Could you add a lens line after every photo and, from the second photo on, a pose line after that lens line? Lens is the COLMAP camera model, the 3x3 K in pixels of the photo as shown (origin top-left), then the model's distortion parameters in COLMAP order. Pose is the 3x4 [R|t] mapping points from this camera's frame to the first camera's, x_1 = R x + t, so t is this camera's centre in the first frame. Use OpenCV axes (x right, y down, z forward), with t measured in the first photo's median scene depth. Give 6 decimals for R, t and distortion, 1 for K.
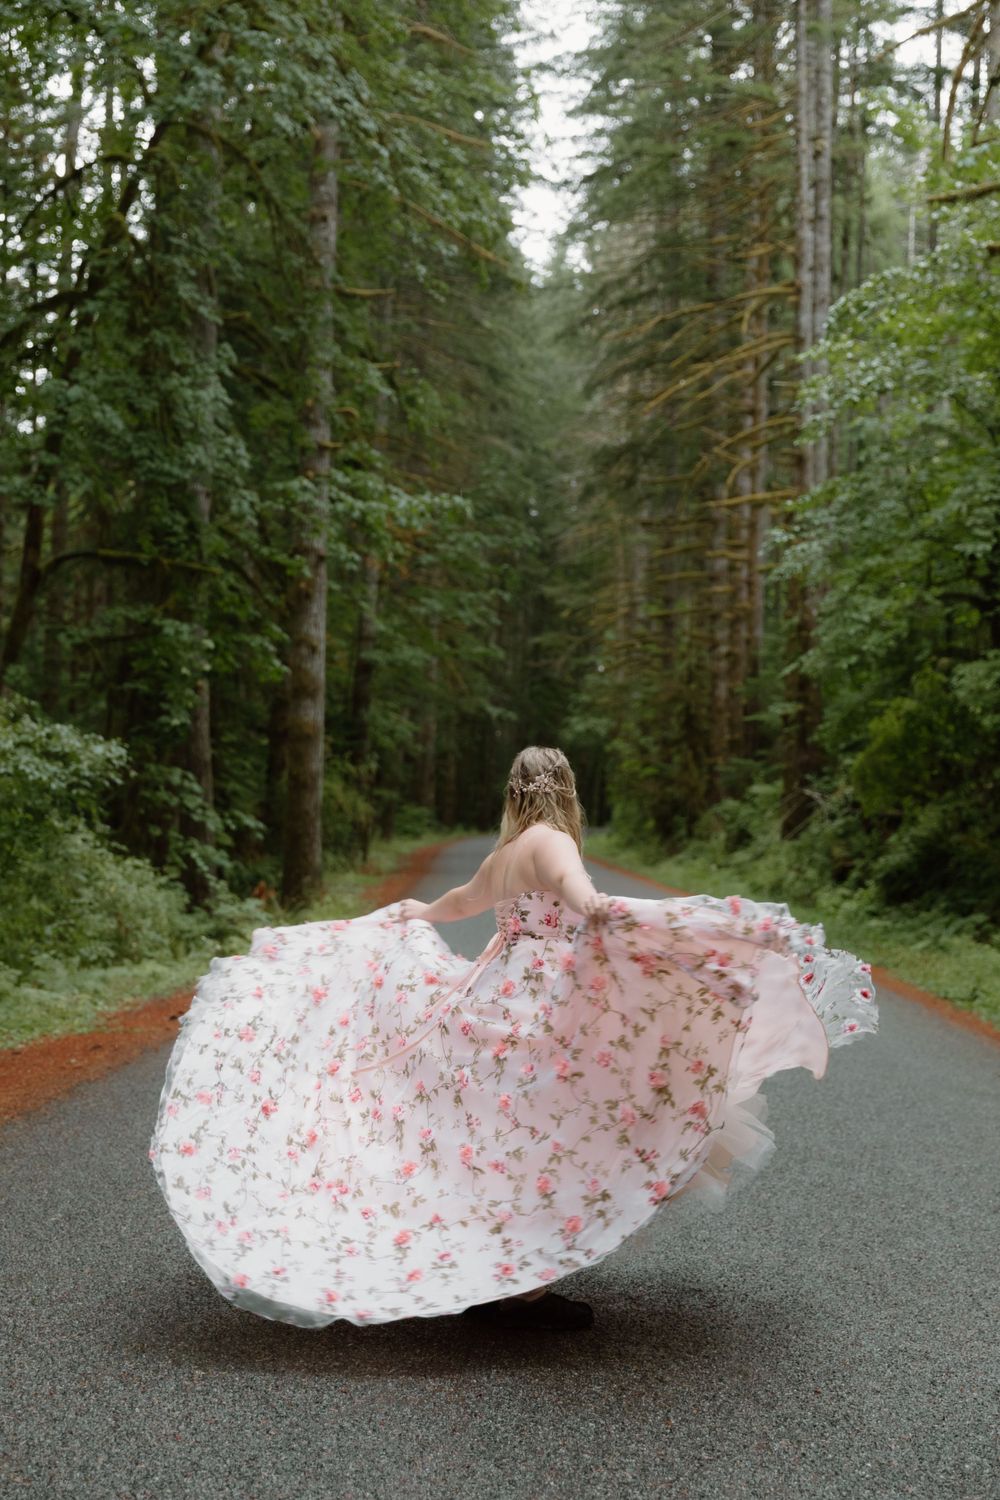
lens RADIAL K [[2185.6, 0, 507.2], [0, 2185.6, 748.3], [0, 0, 1]] dist [0.009495, 0.000000]
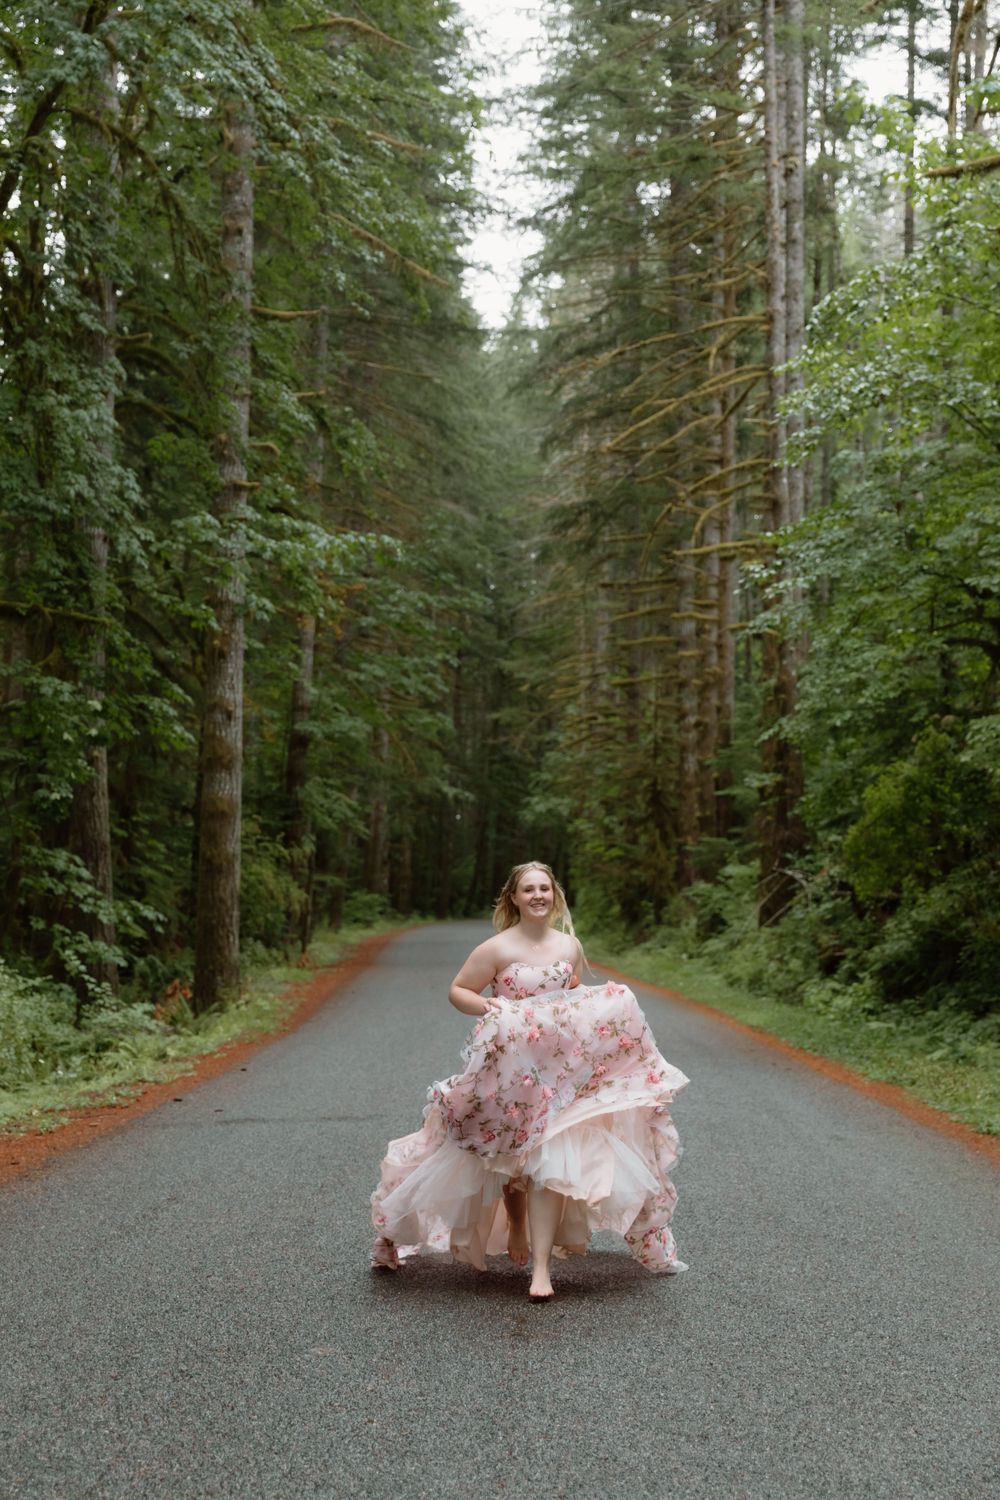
lens RADIAL K [[2185.6, 0, 493.5], [0, 2185.6, 755.9], [0, 0, 1]] dist [0.009495, 0.000000]
pose [[0.999924, -0.008705, 0.008787, 0.009821], [0.009011, 0.999331, -0.035442, 0.003209], [-0.008472, 0.035518, 0.999333, 0.113035]]
